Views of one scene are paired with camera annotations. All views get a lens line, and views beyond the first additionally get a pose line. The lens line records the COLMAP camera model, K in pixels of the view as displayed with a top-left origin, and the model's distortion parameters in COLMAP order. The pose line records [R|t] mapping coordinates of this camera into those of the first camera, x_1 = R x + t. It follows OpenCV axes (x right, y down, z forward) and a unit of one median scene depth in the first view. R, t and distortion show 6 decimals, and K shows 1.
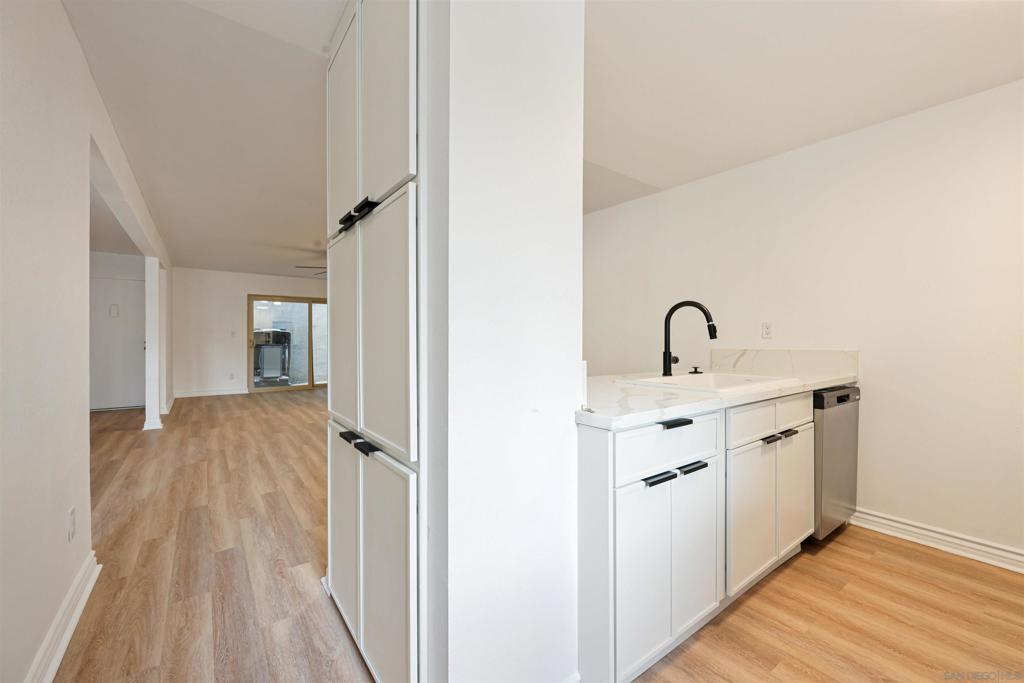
lens RADIAL K [[411.1, 0, 512.0], [0, 411.1, 341.5], [0, 0, 1]] dist [-0.009956, -0.000119]
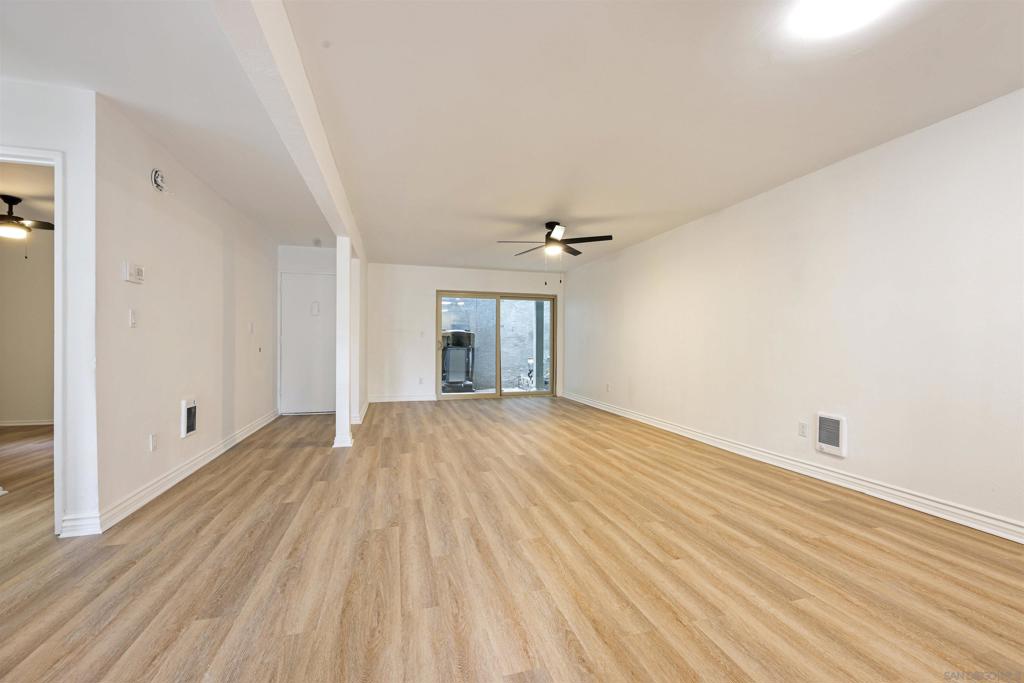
lens RADIAL K [[411.1, 0, 512.0], [0, 411.1, 341.5], [0, 0, 1]] dist [-0.009956, -0.000119]
pose [[0.933130, -0.000206, -0.359539, -0.228884], [-0.003682, 0.999942, -0.010129, 0.008650], [0.359520, 0.010775, 0.933075, 0.300959]]
